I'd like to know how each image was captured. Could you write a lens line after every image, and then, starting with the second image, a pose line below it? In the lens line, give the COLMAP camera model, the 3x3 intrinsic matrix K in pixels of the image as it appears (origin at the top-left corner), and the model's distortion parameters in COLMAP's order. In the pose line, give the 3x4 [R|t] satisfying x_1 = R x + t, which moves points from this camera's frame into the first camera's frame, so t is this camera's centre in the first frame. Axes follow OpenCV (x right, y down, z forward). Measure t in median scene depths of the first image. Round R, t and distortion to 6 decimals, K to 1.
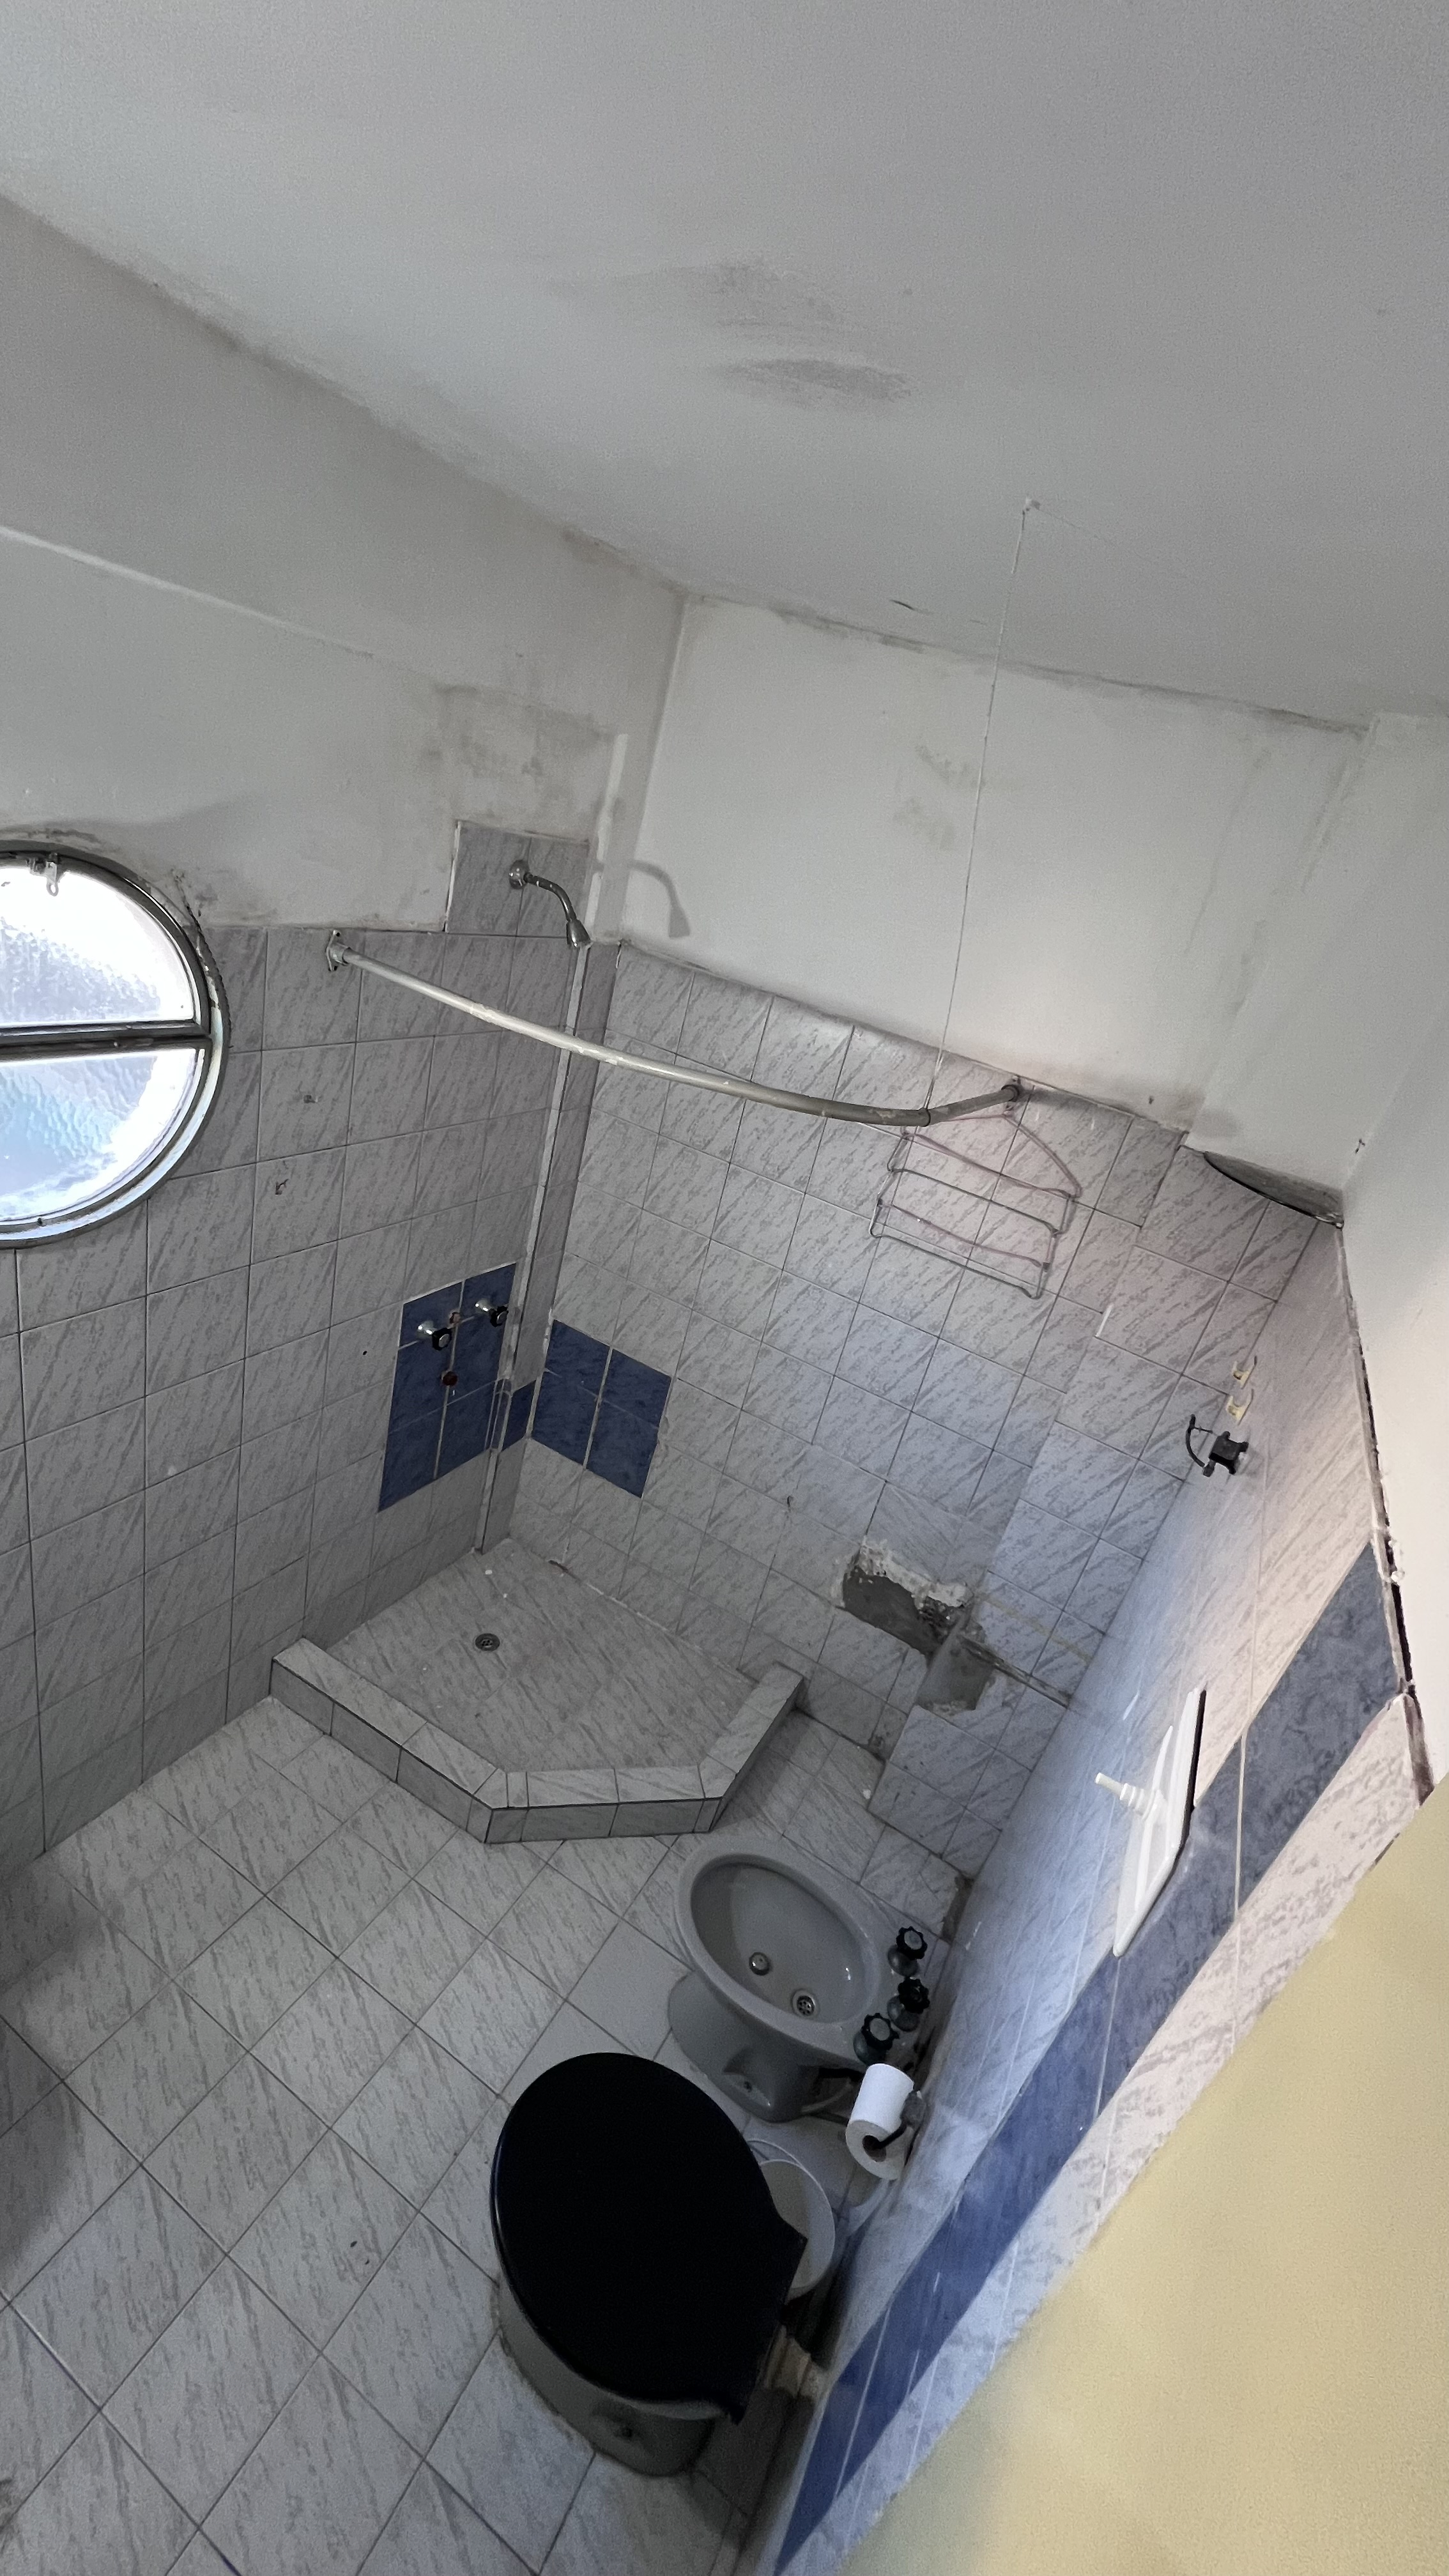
lens RADIAL K [[1026.0, 0, 723.3], [0, 1026.0, 1288.3], [0, 0, 1]] dist [-0.000115, 0.000192]
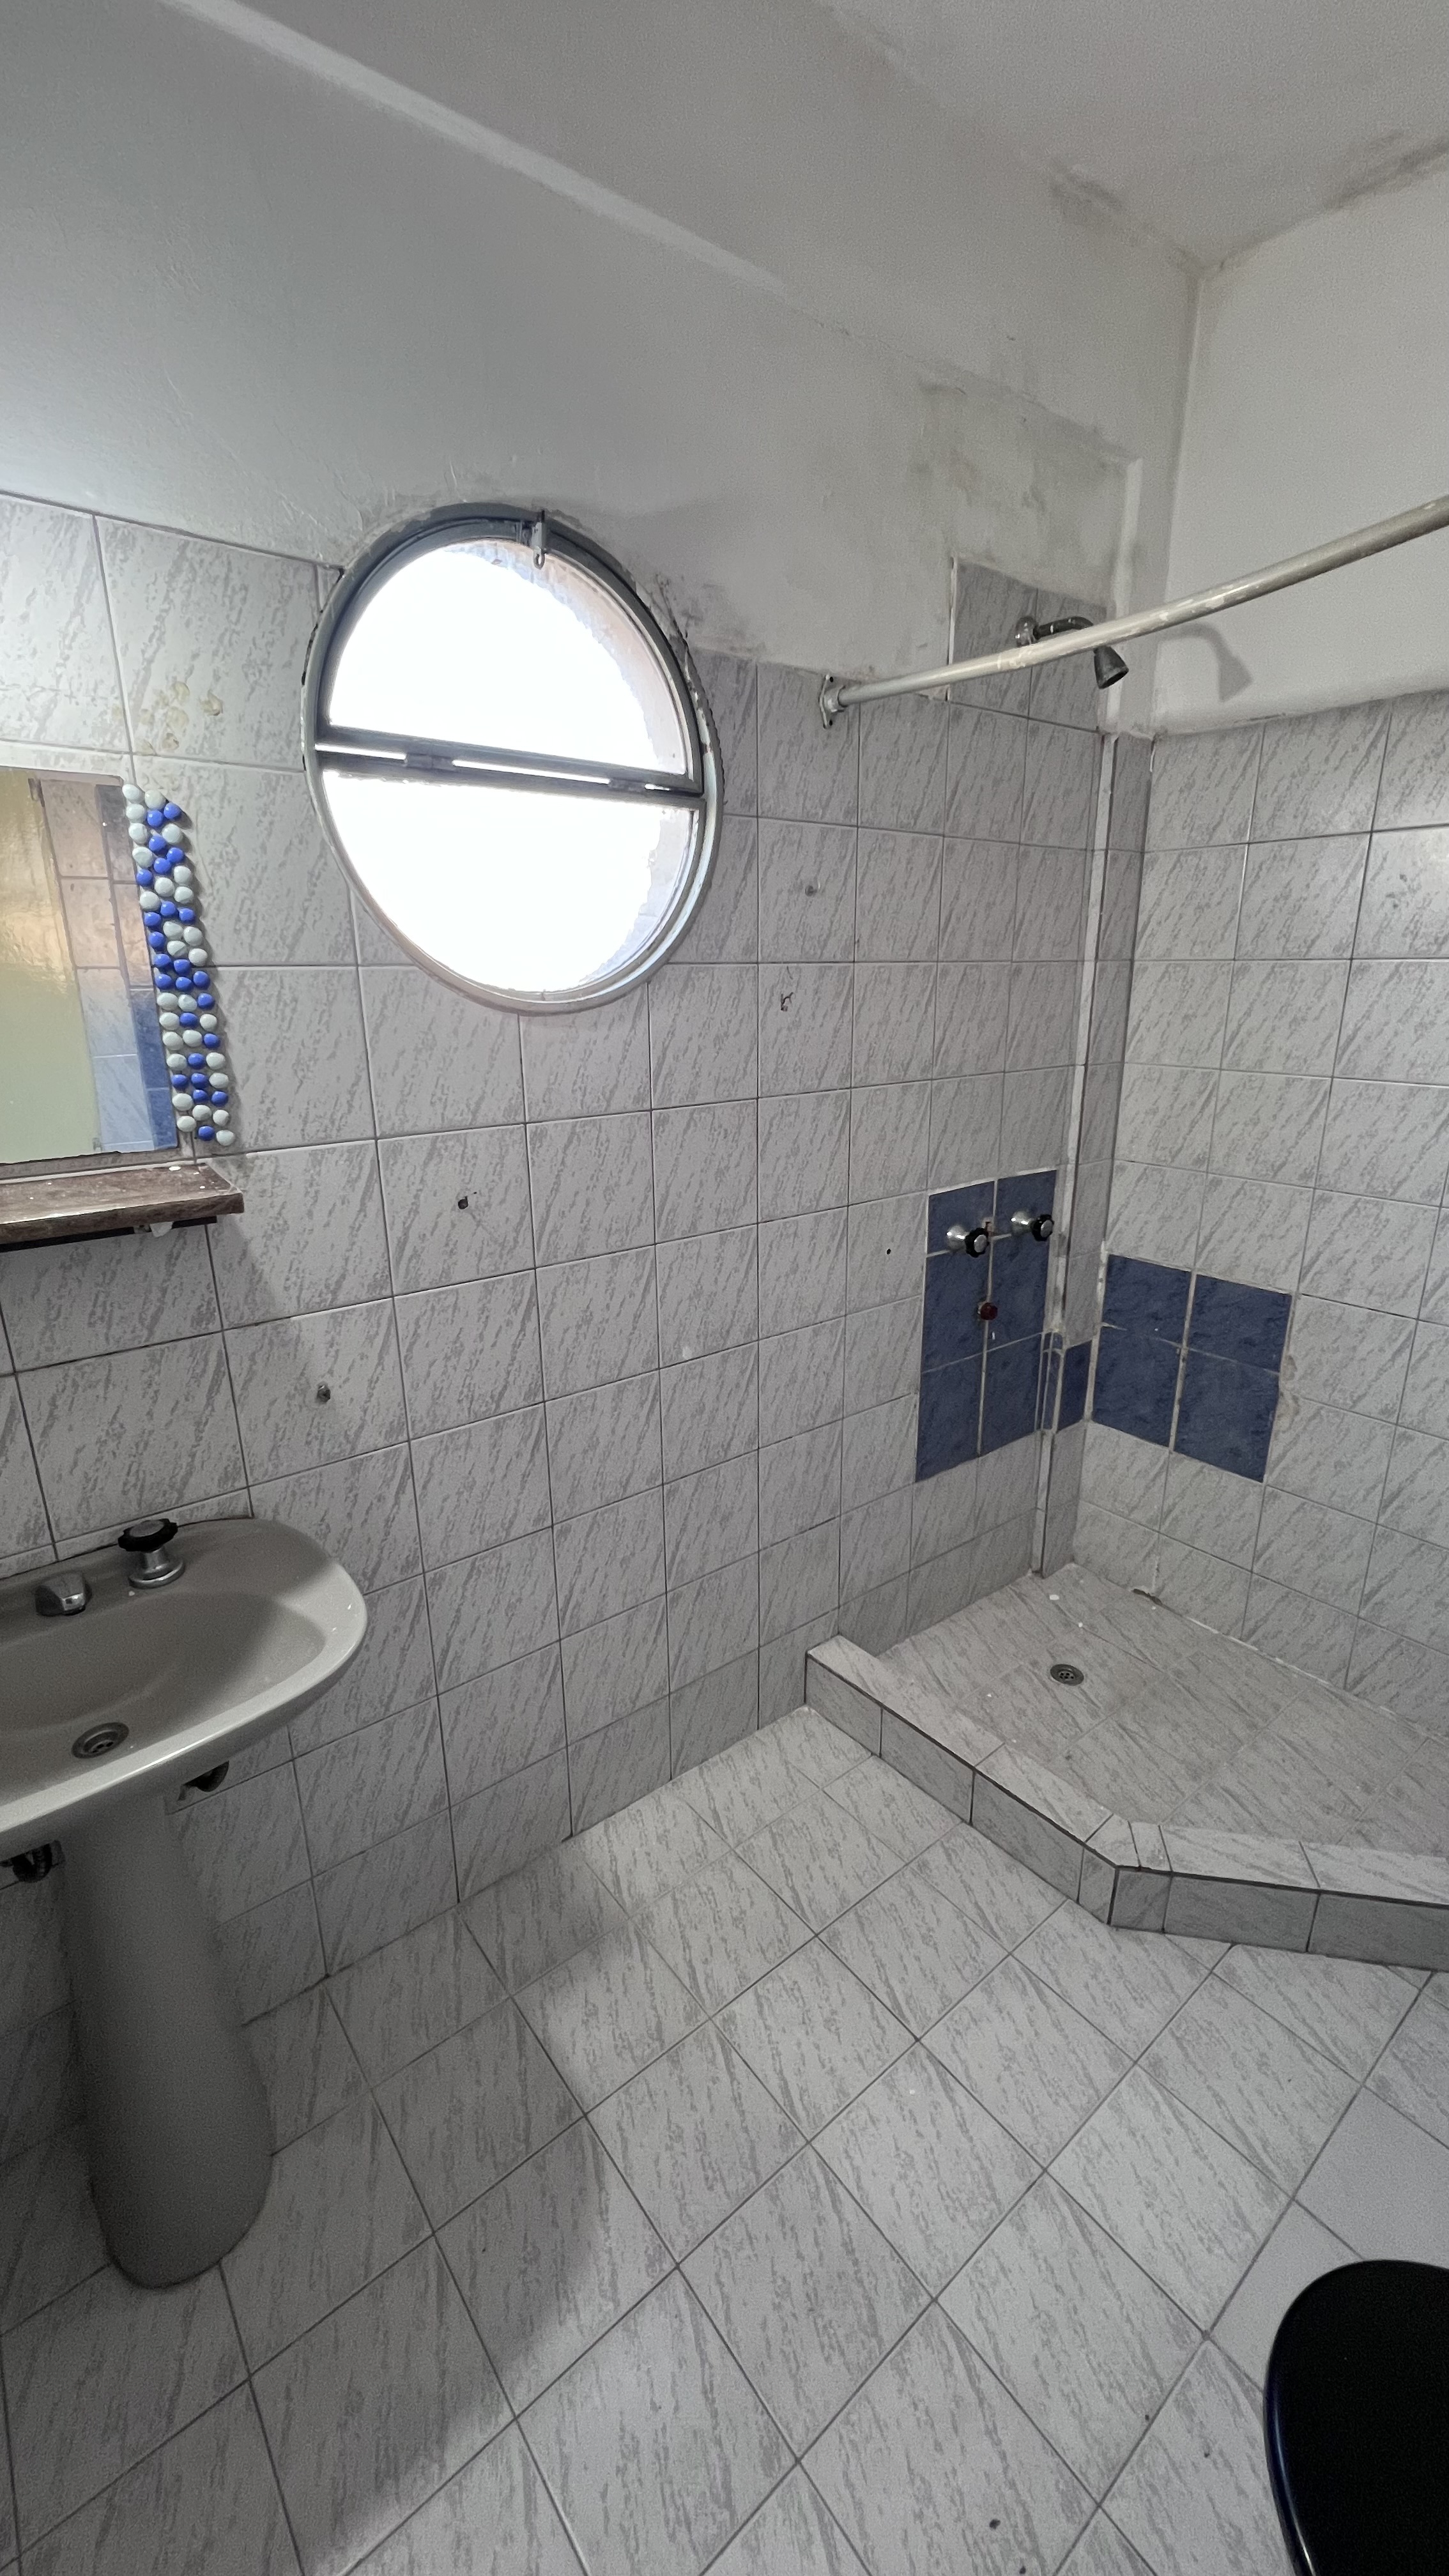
lens RADIAL K [[1026.0, 0, 726.1], [0, 1026.0, 1284.2], [0, 0, 1]] dist [-0.000115, 0.000192]
pose [[0.892520, -0.123798, -0.433684, -0.122000], [0.041836, 0.980169, -0.193698, 0.269295], [0.449064, 0.154736, 0.879999, 0.237720]]
